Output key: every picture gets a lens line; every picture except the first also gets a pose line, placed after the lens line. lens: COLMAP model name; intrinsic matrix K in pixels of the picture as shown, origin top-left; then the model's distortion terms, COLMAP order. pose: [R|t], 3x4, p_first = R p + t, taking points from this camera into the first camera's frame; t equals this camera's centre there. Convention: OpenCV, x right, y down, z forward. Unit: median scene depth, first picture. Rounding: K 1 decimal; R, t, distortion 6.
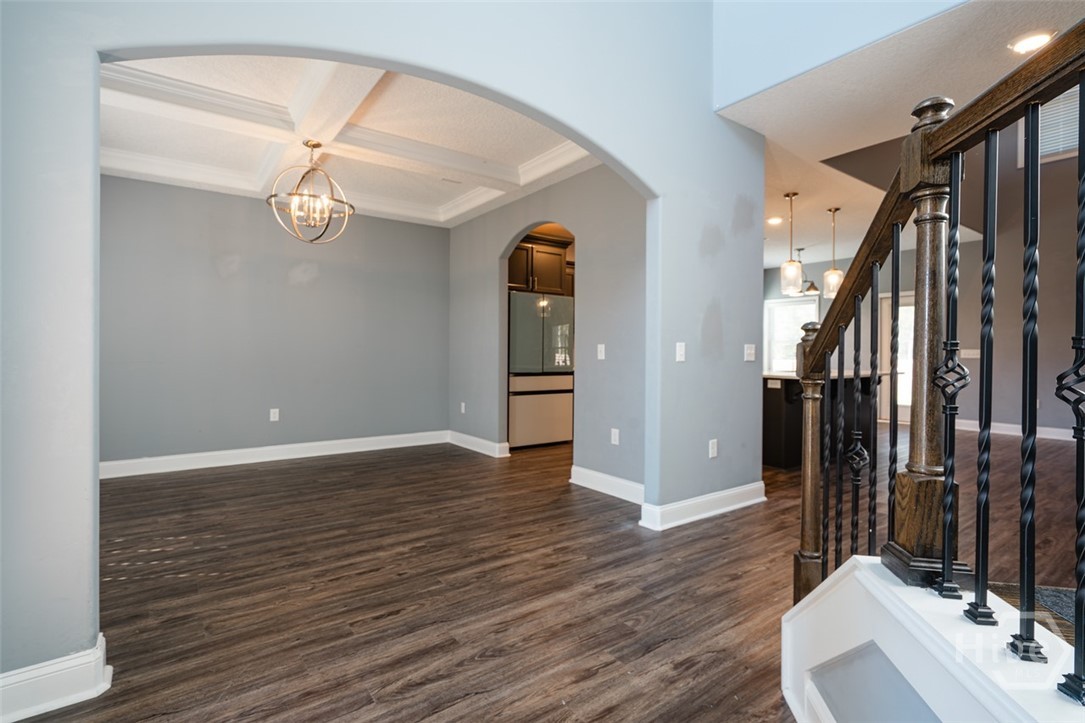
lens RADIAL K [[498.0, 0, 541.1], [0, 498.0, 356.6], [0, 0, 1]] dist [0.003975, 0.000369]
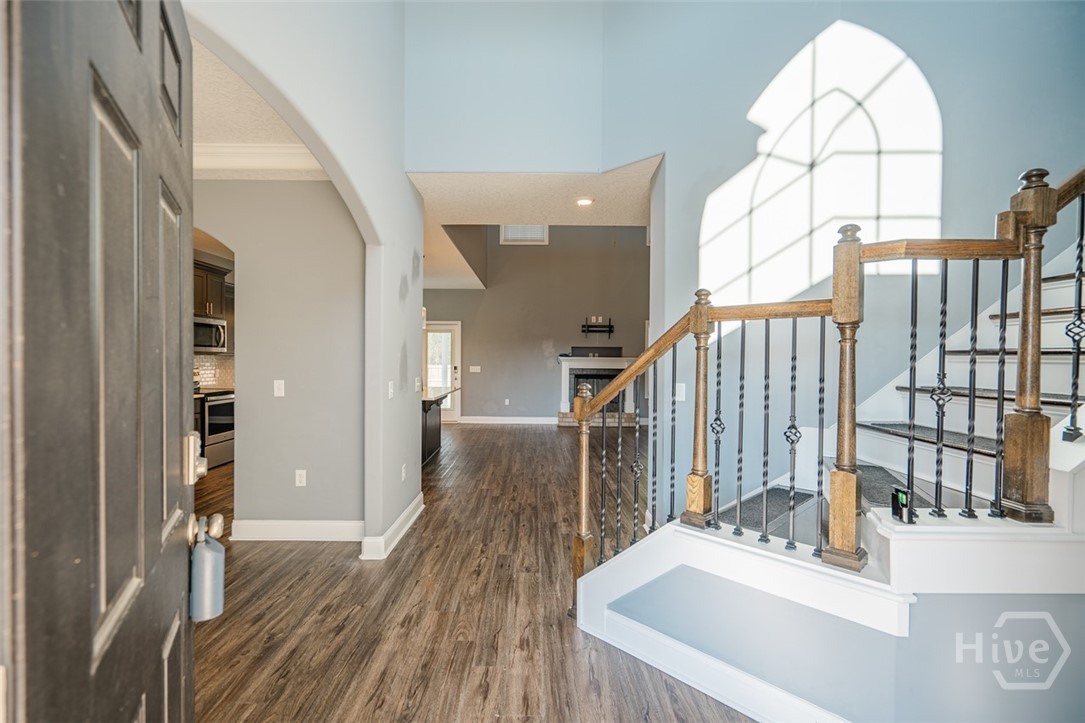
lens RADIAL K [[493.7, 0, 528.3], [0, 493.7, 369.6], [0, 0, 1]] dist [-0.000834, 0.000071]
pose [[0.590246, -0.015307, 0.807078, -0.545030], [-0.001052, 0.999805, 0.019731, -0.098223], [-0.807223, -0.012496, 0.590115, 0.166090]]
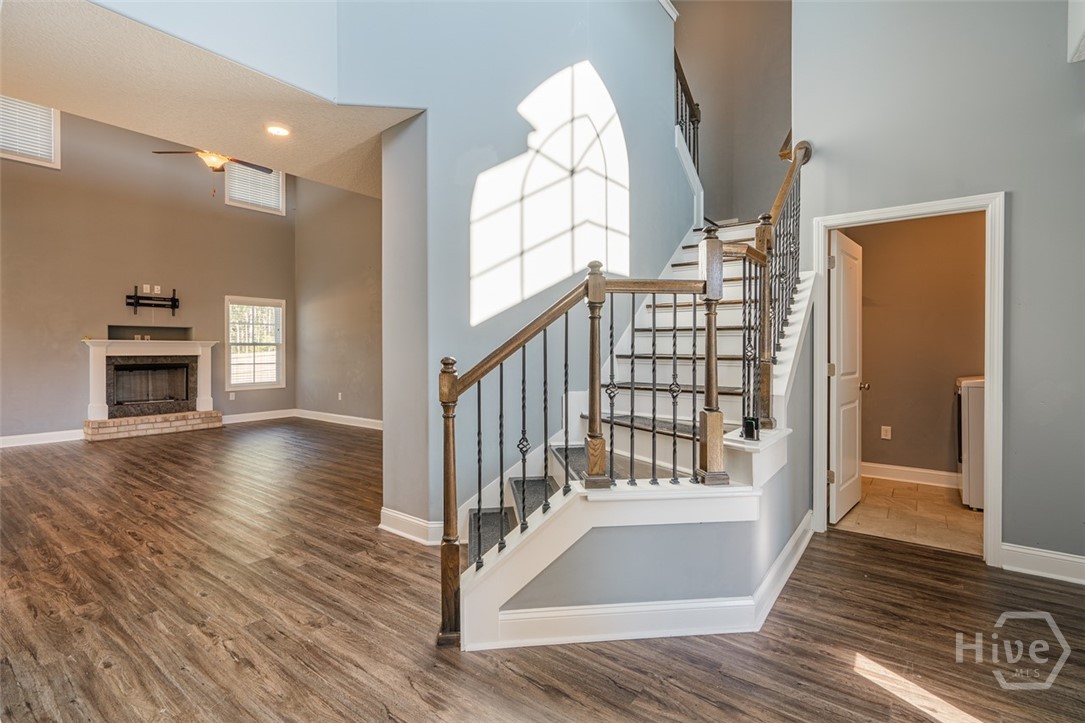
lens RADIAL K [[498.0, 0, 541.1], [0, 498.0, 356.6], [0, 0, 1]] dist [0.003975, 0.000369]
pose [[-0.296769, -0.013252, 0.954857, -0.518430], [0.000495, 0.999901, 0.014031, -0.061940], [-0.954949, 0.004637, -0.296733, 0.795291]]
